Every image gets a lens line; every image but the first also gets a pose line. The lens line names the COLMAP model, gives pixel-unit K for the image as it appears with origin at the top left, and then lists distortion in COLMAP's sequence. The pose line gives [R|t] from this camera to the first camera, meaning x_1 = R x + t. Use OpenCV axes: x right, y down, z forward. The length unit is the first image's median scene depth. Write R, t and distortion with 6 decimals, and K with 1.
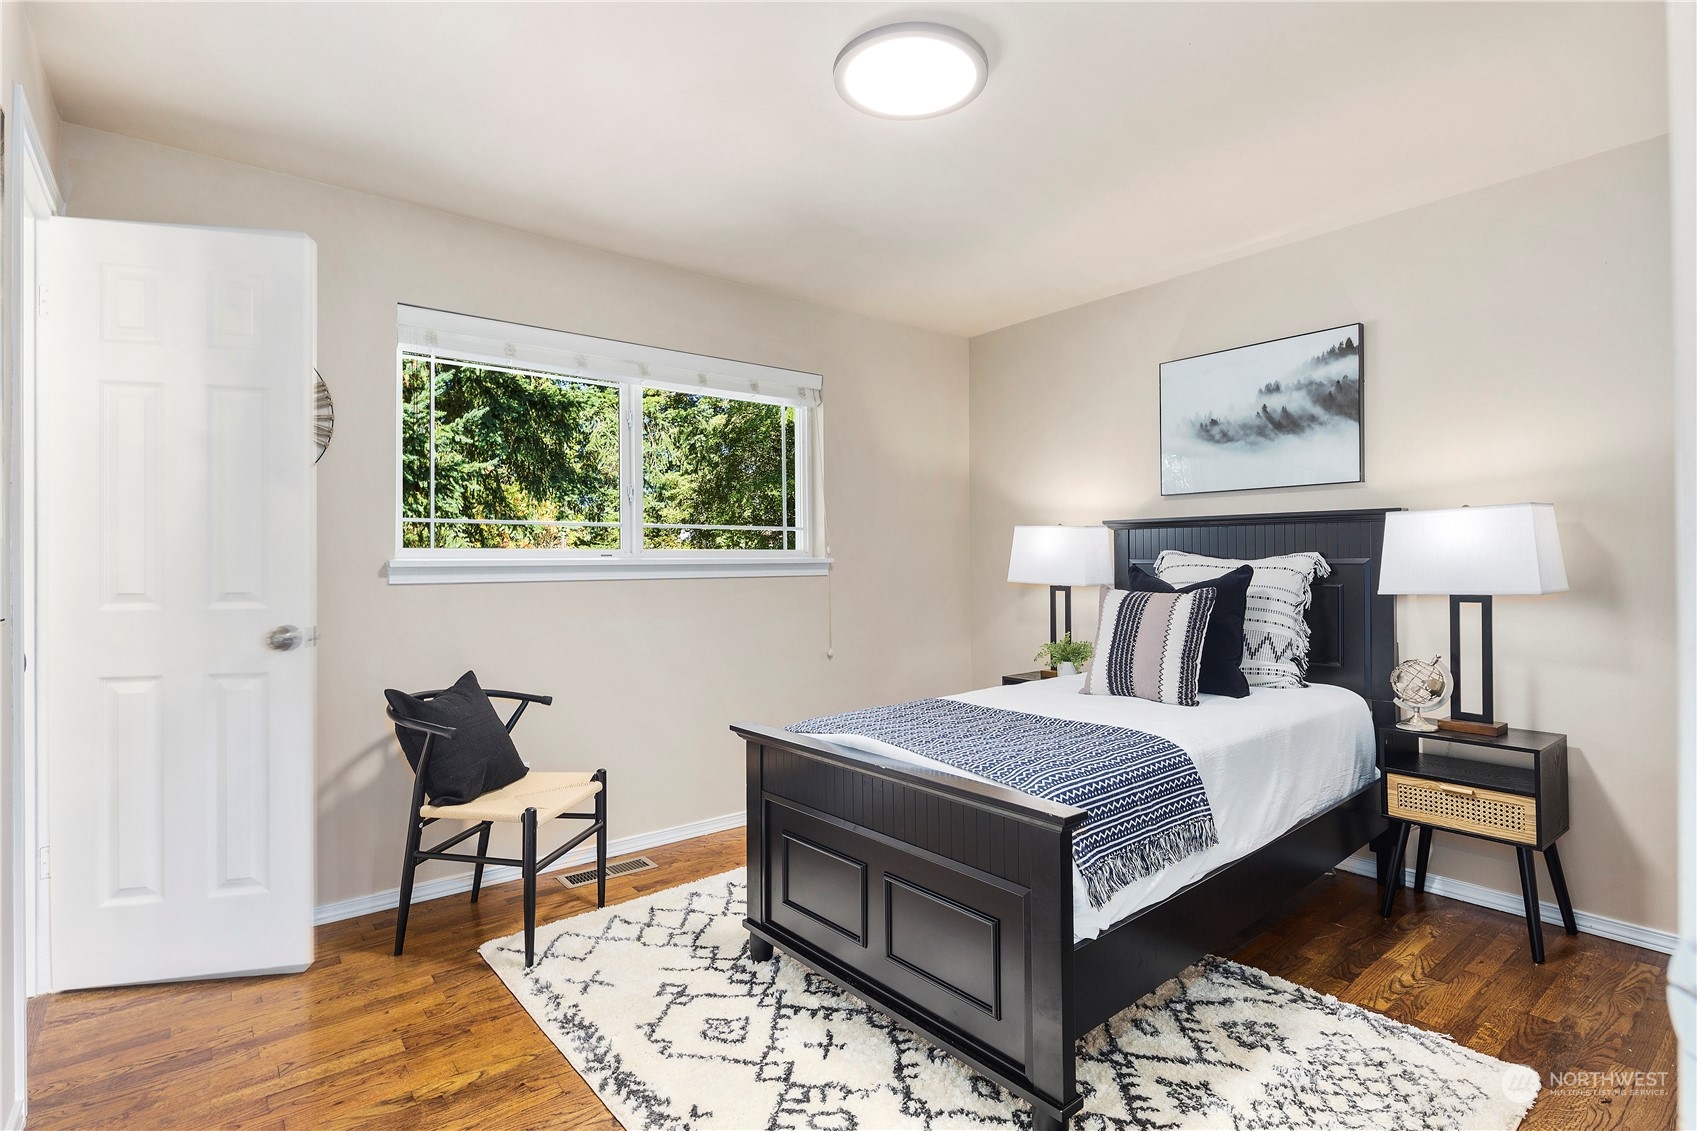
lens RADIAL K [[824.2, 0, 848.1], [0, 824.2, 557.7], [0, 0, 1]] dist [0.002324, -0.001829]
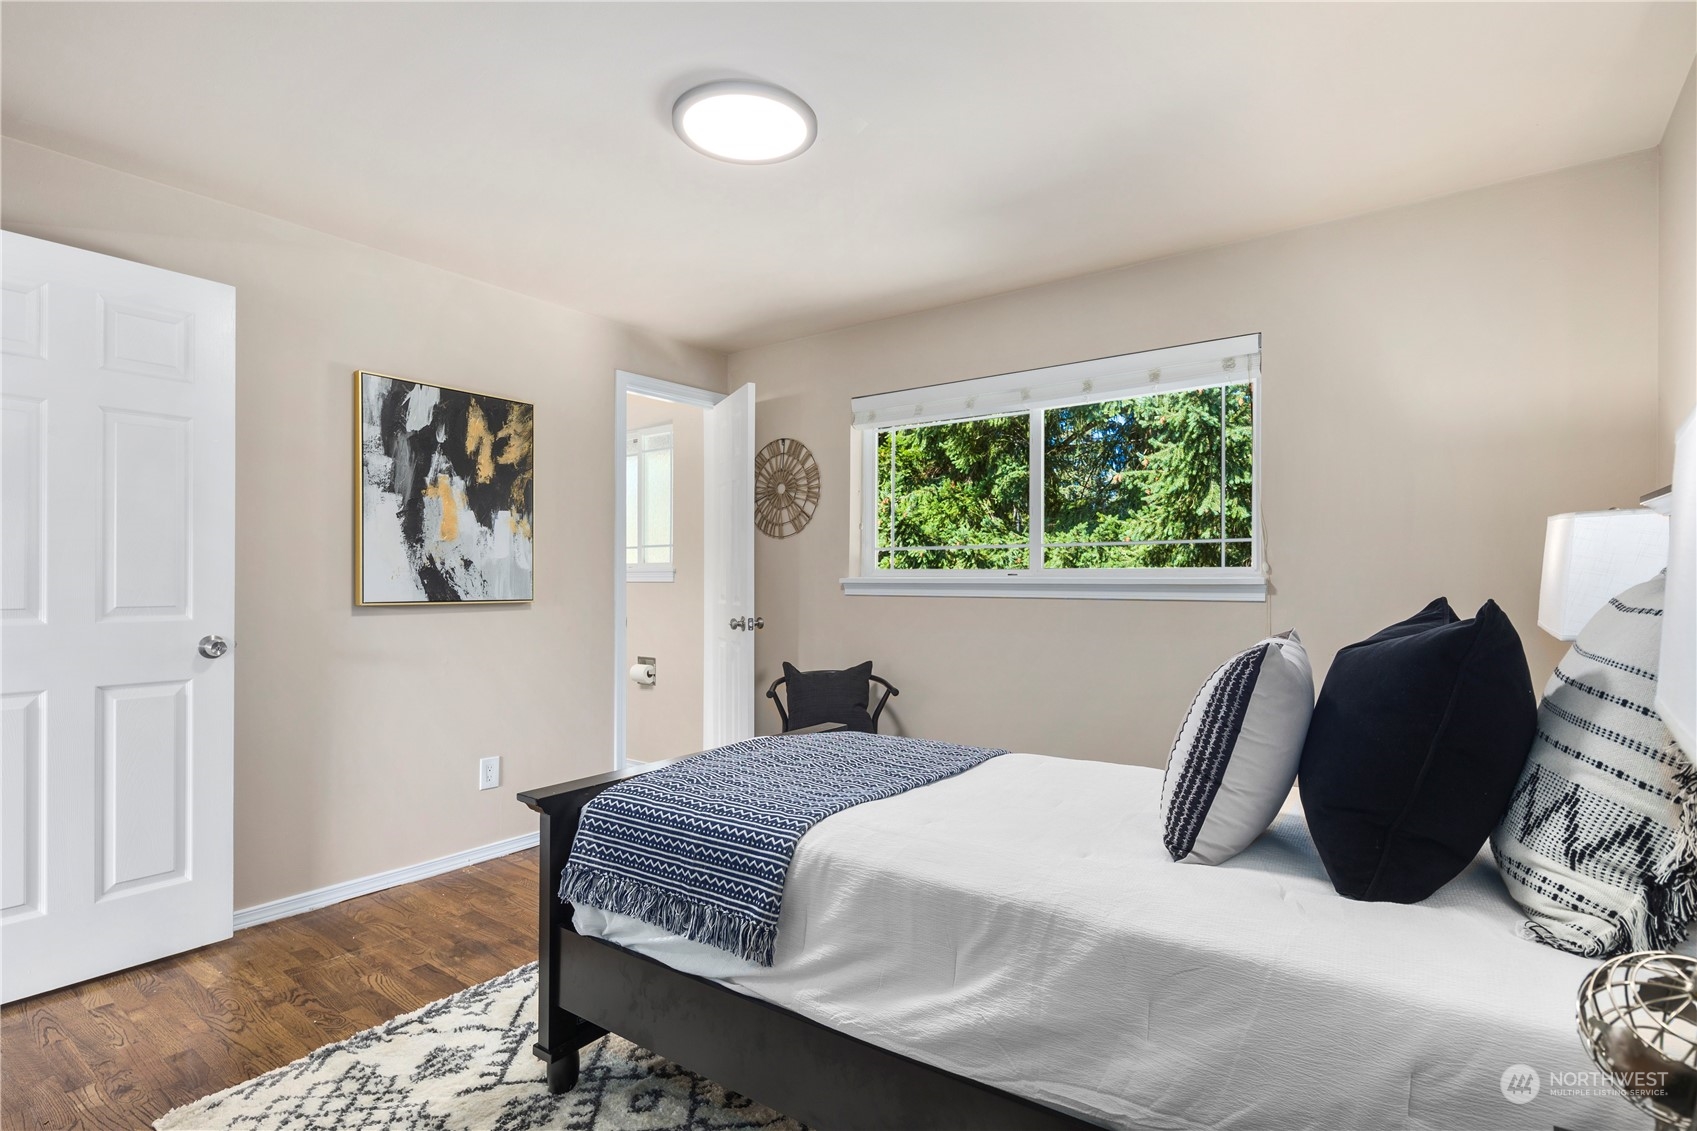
lens RADIAL K [[824.2, 0, 844.2], [0, 824.2, 578.7], [0, 0, 1]] dist [0.002324, -0.001829]
pose [[0.244238, 0.004178, -0.969706, 0.643263], [-0.000153, 0.999991, 0.004270, -0.002070], [0.969715, -0.000895, 0.244236, 0.485000]]
